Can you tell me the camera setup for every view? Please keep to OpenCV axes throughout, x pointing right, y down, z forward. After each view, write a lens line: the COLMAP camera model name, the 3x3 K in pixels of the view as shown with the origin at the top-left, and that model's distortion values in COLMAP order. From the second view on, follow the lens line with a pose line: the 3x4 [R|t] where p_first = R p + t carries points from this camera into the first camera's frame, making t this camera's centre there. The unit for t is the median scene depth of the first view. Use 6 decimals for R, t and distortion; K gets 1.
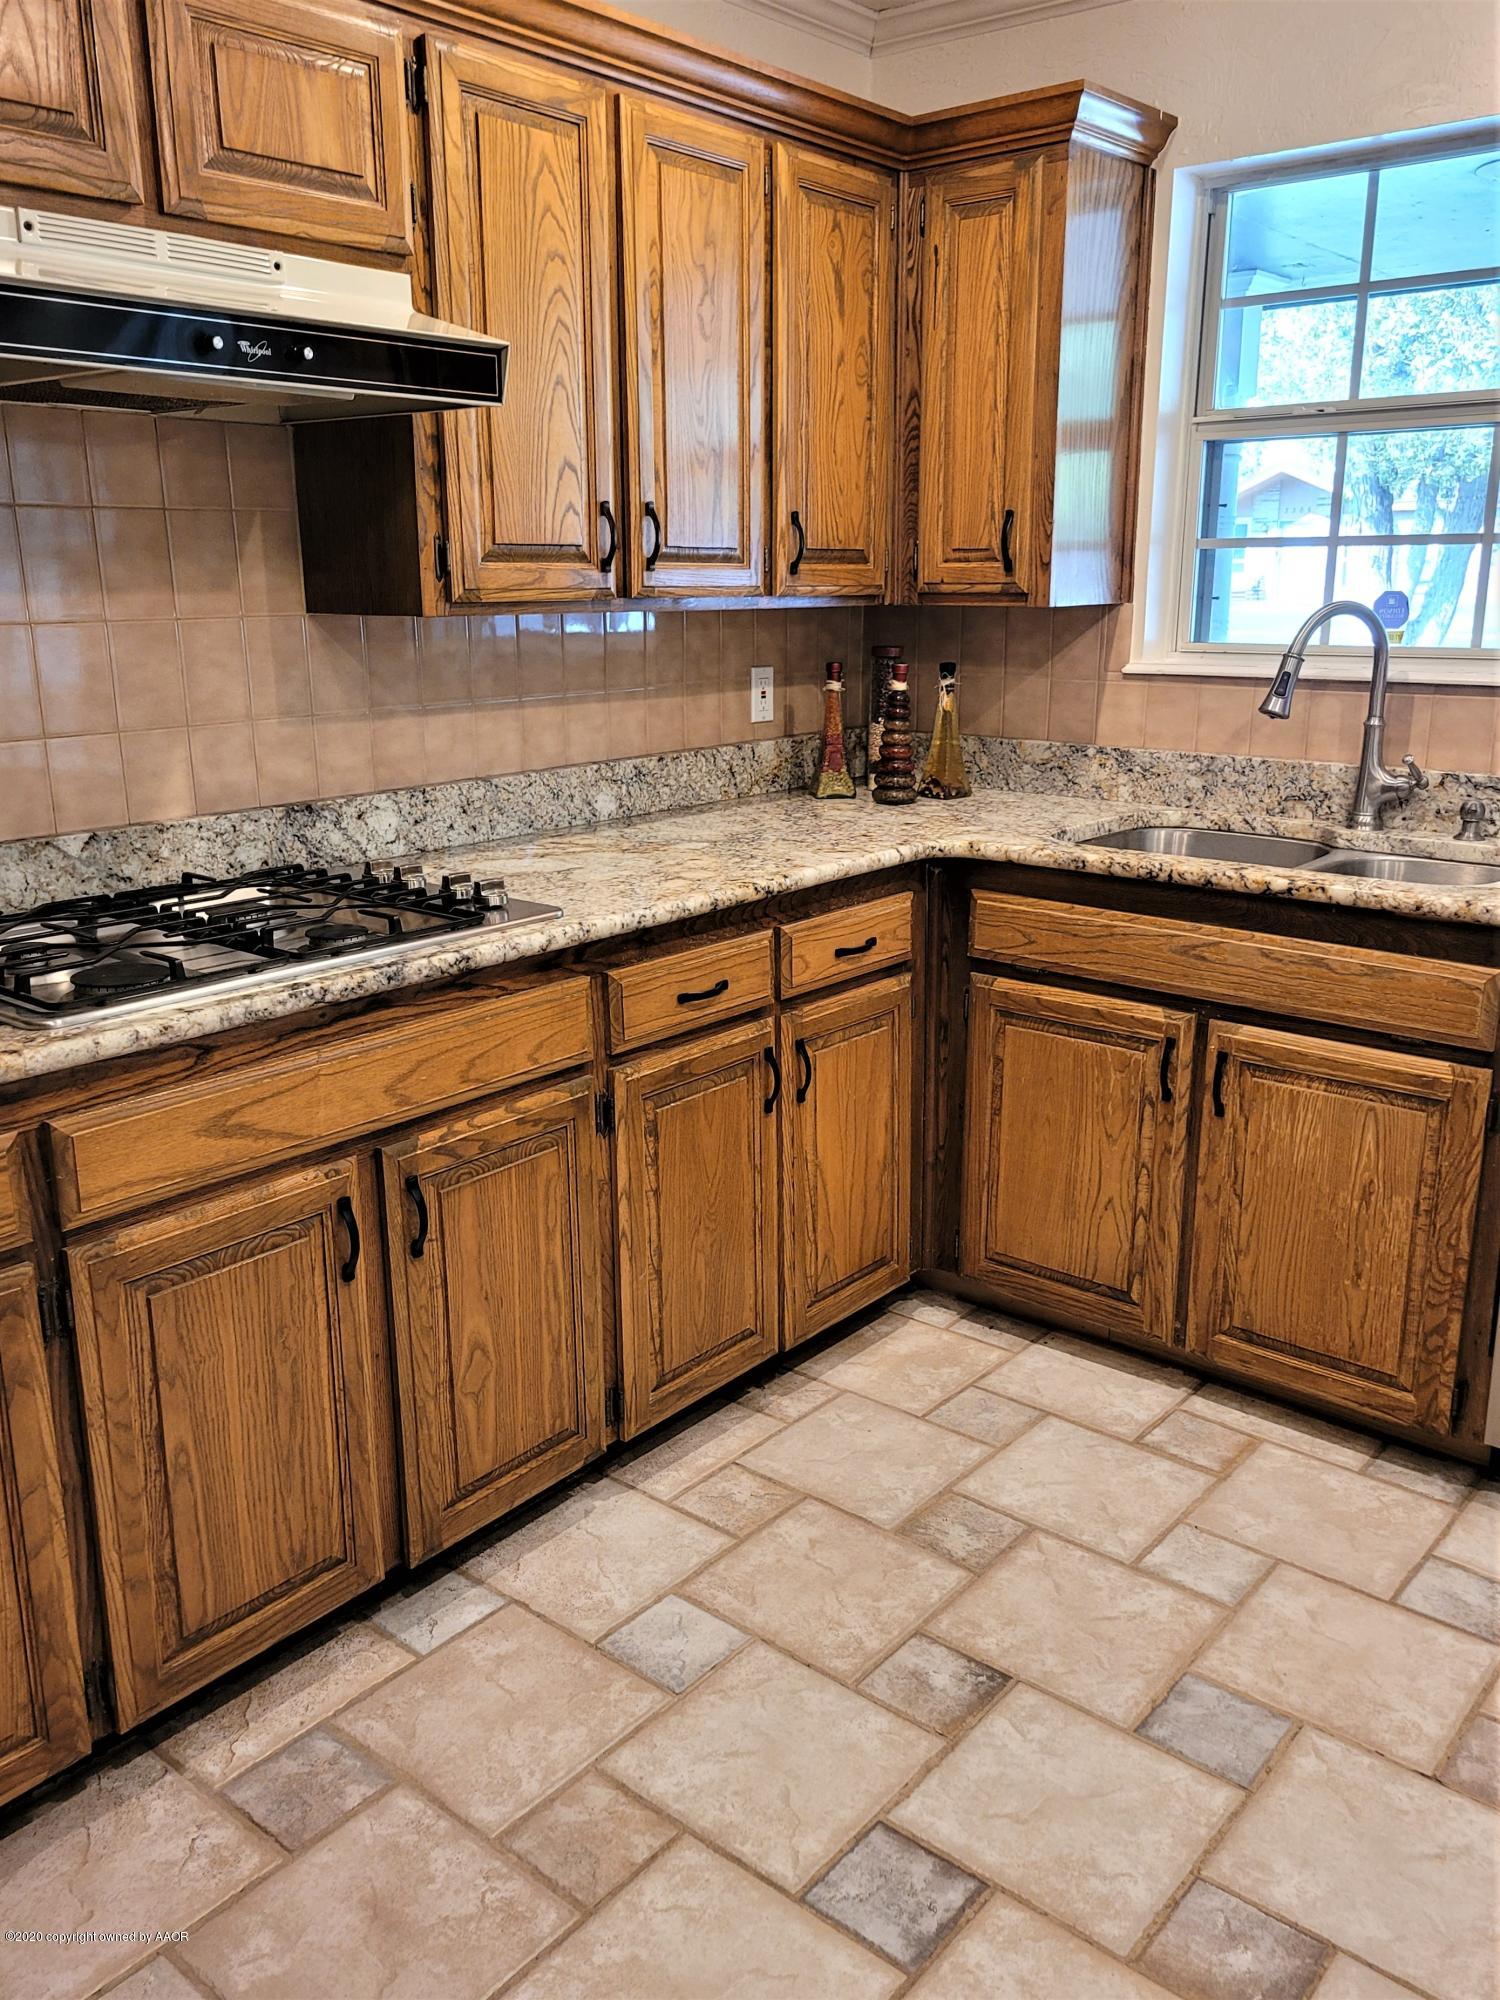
lens RADIAL K [[1628.5, 0, 743.6], [0, 1628.5, 986.0], [0, 0, 1]] dist [0.043610, -0.004032]
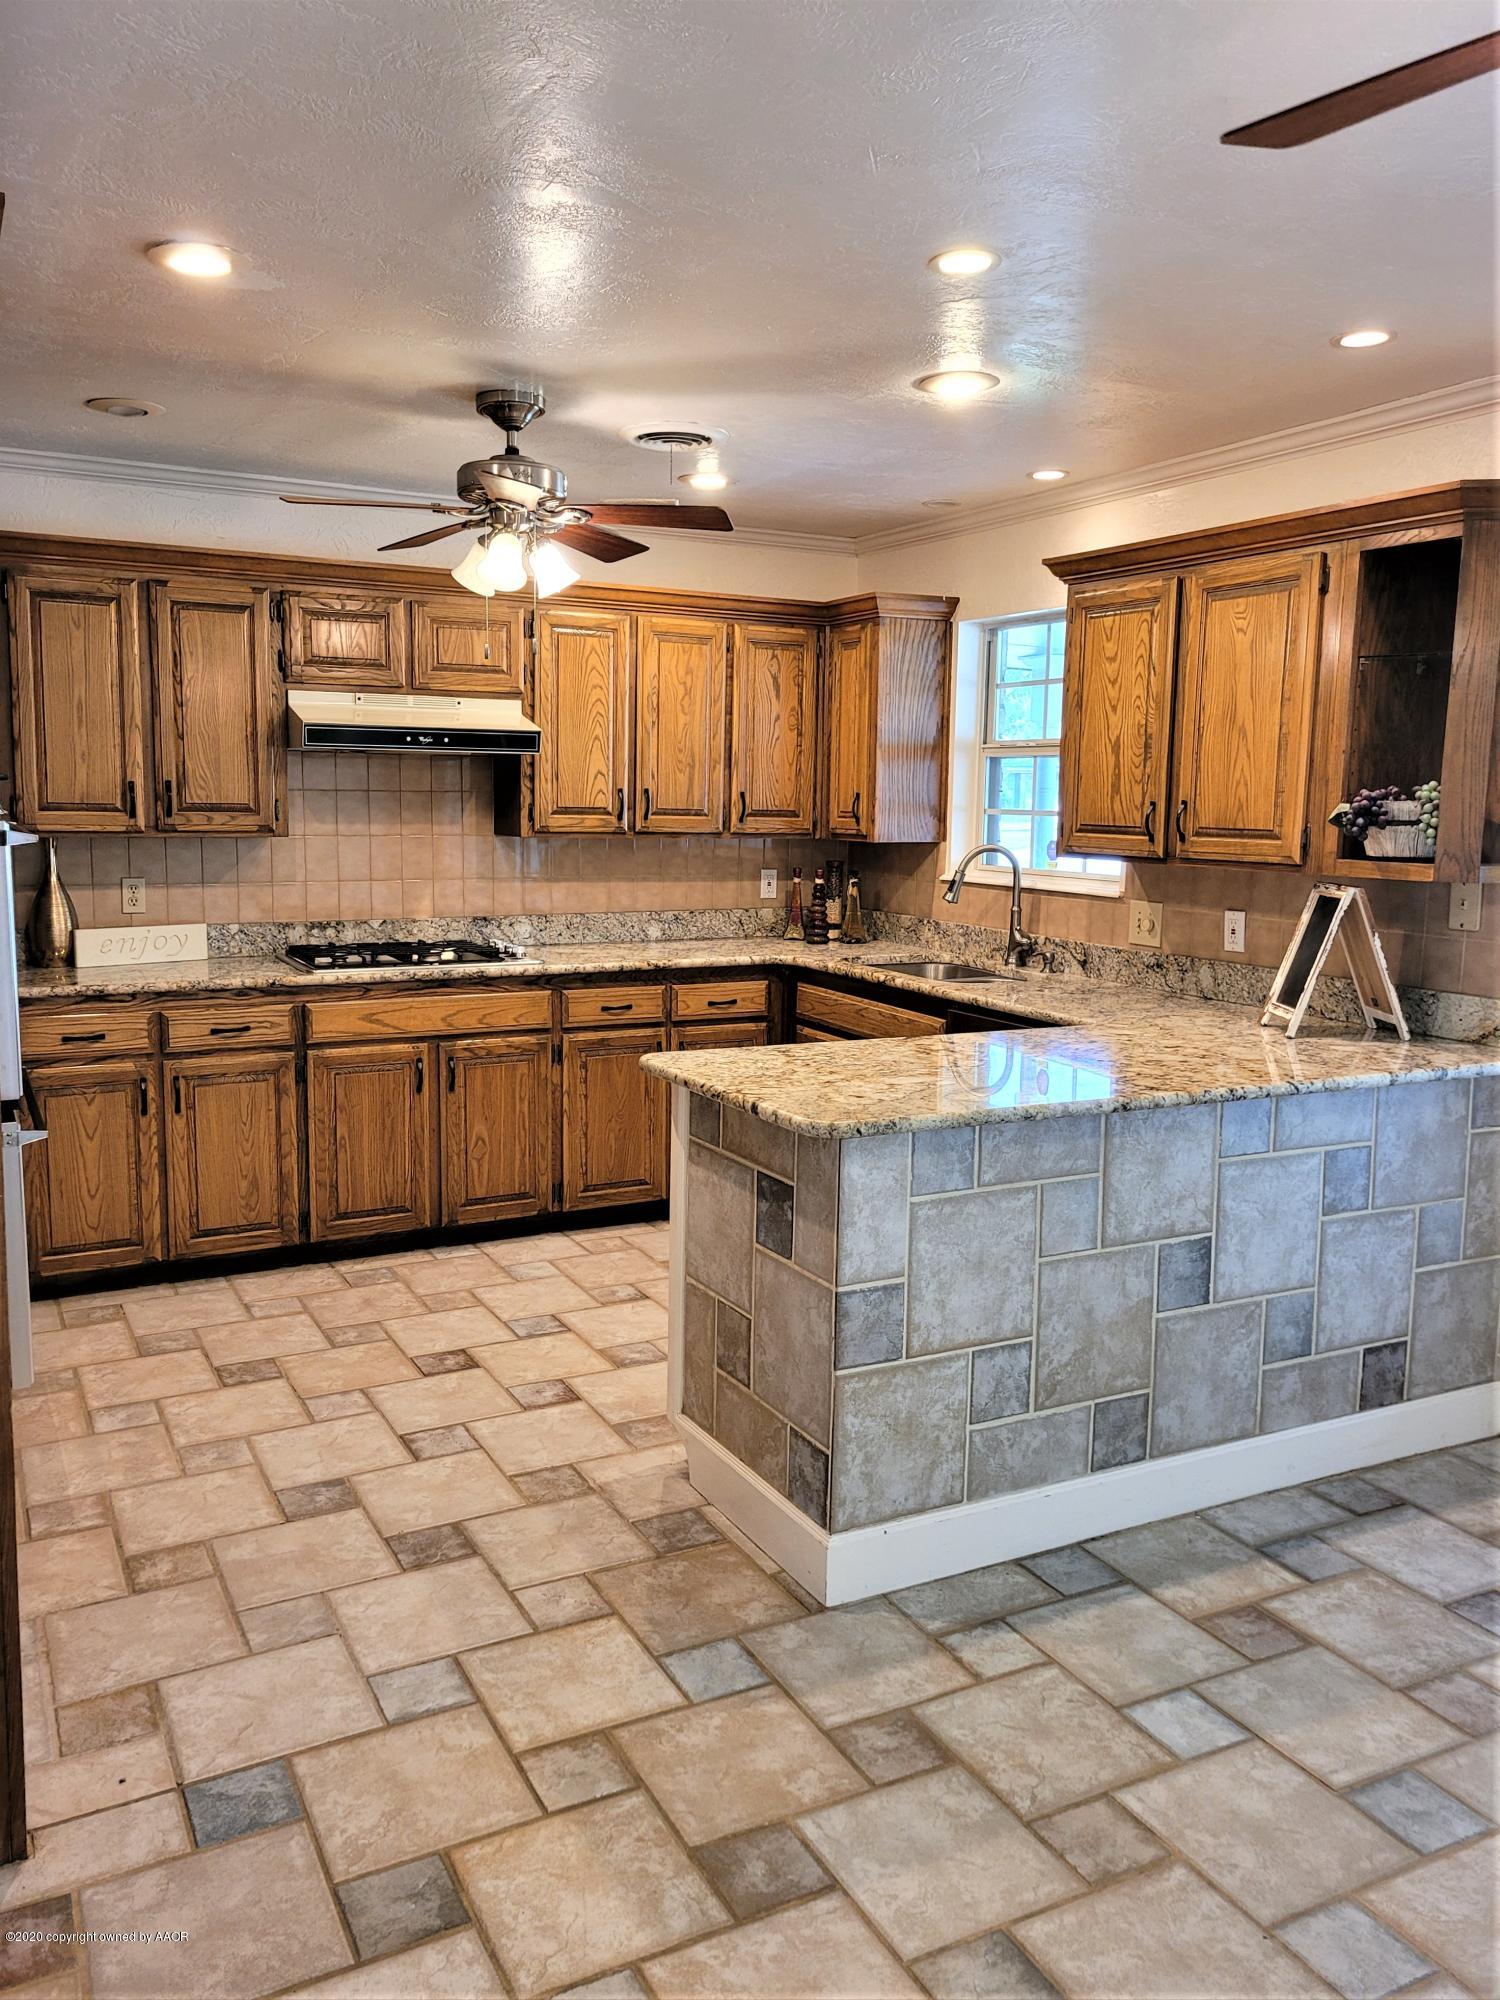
lens RADIAL K [[1539.1, 0, 727.6], [0, 1539.1, 983.2], [0, 0, 1]] dist [0.052135, -0.035031]
pose [[0.920409, 0.065889, -0.385364, 0.884879], [-0.115383, 0.987571, -0.106729, 0.170548], [0.373542, 0.142698, 0.916572, -0.826543]]
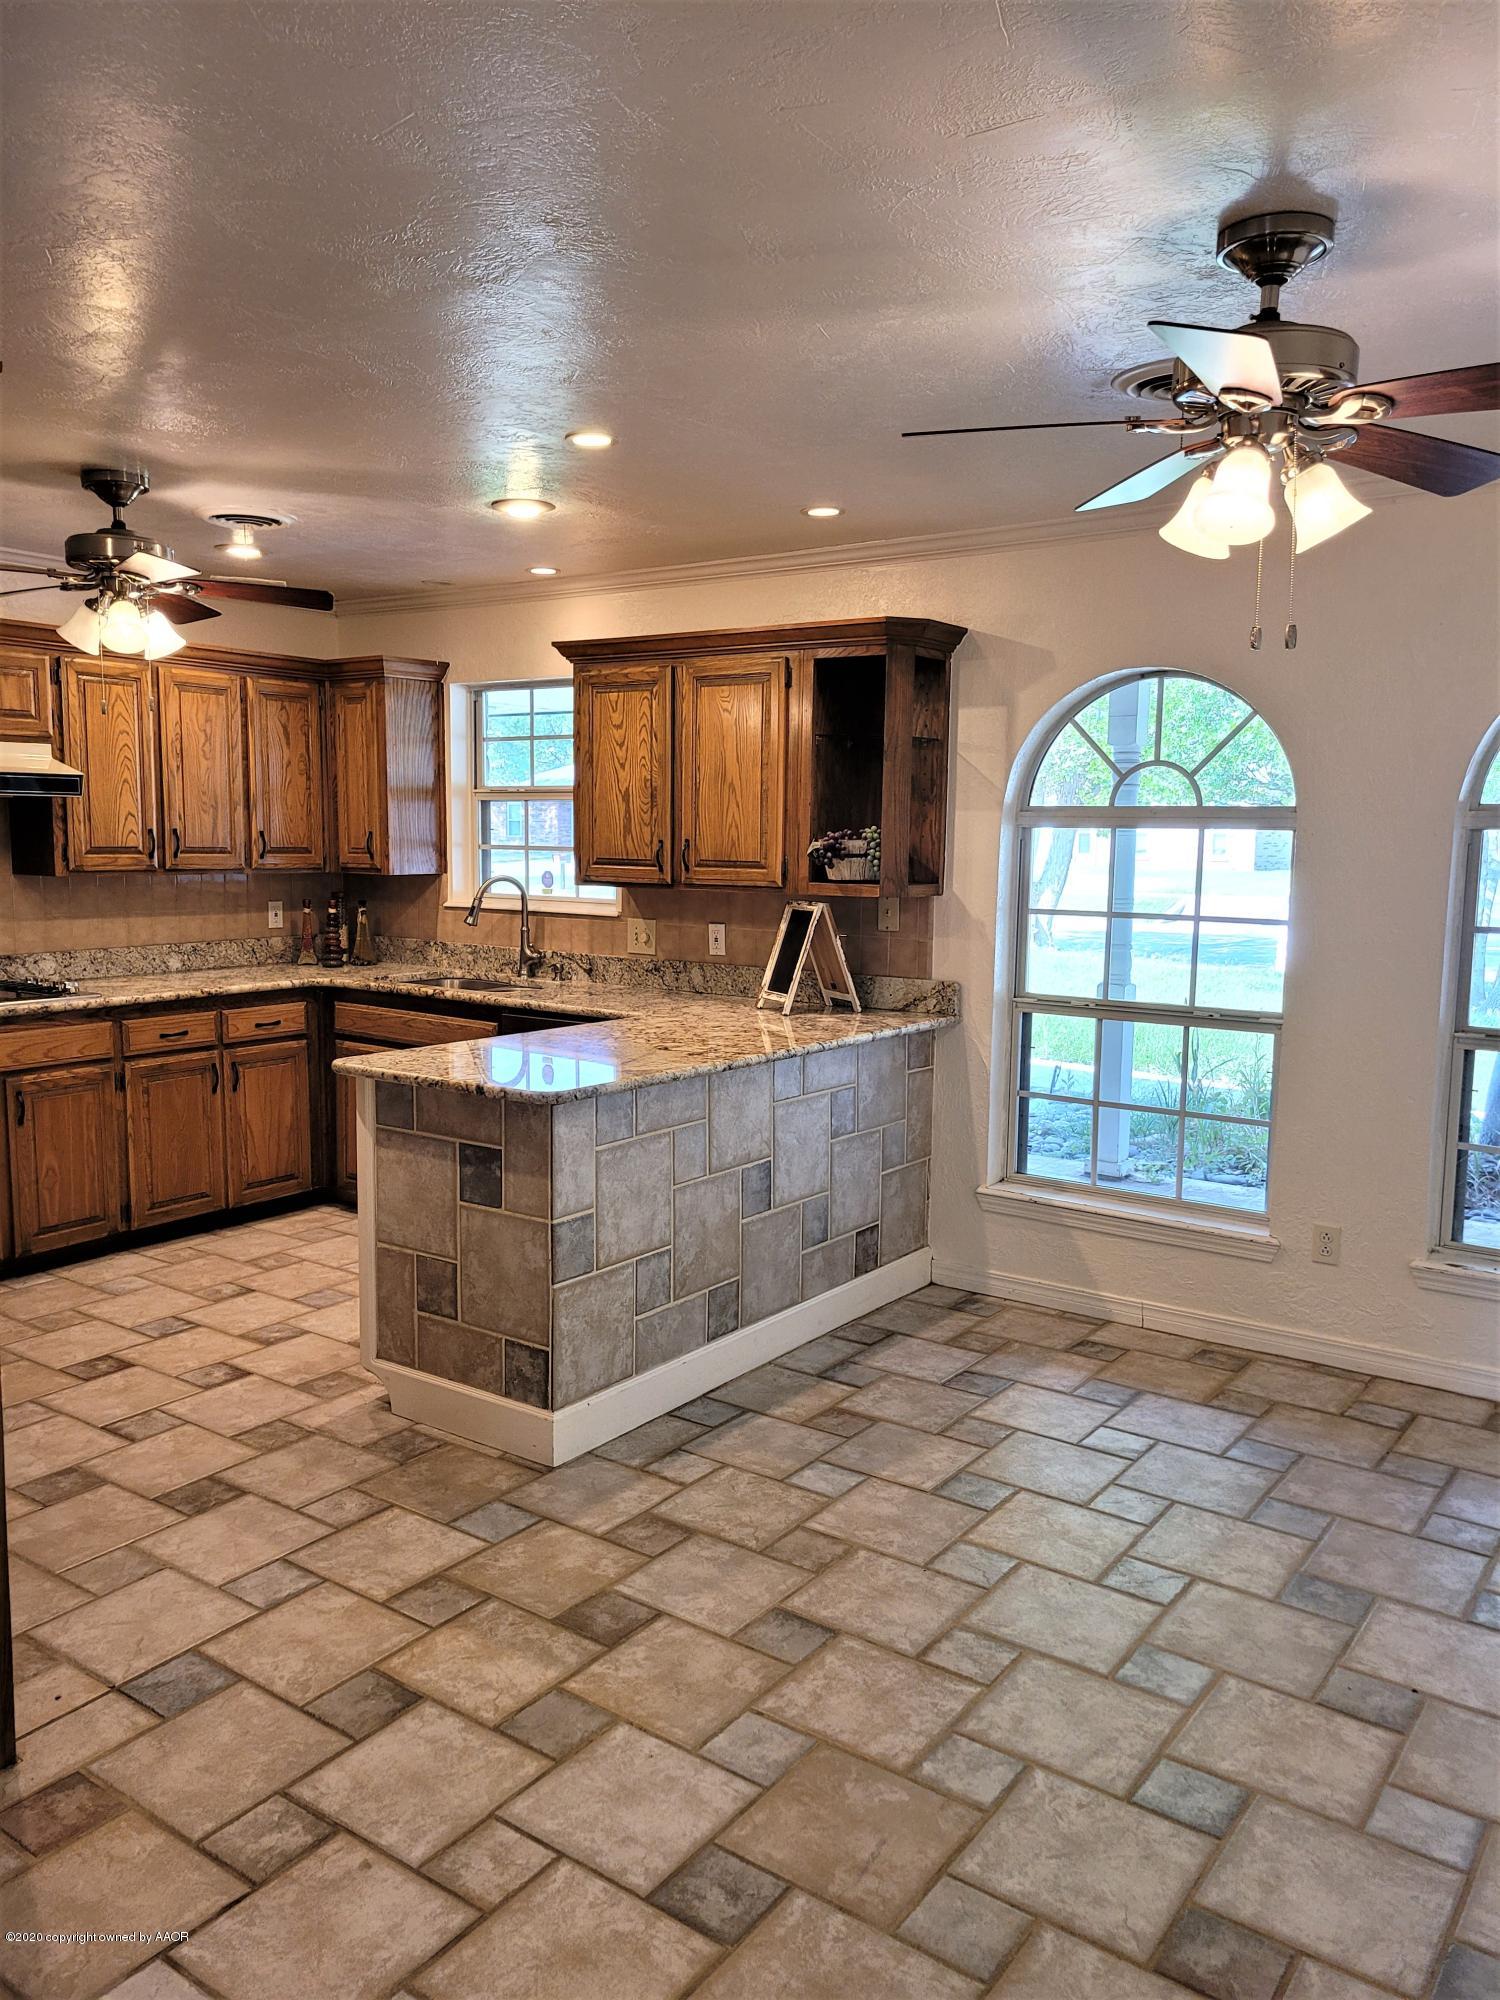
lens RADIAL K [[1501.0, 0, 740.2], [0, 1501.0, 1010.0], [0, 0, 1]] dist [0.032240, -0.007285]
pose [[0.997761, 0.006025, 0.066606, 0.626473], [0.002693, 0.991507, -0.130026, 0.246669], [-0.066823, 0.129915, 0.989271, -1.173734]]
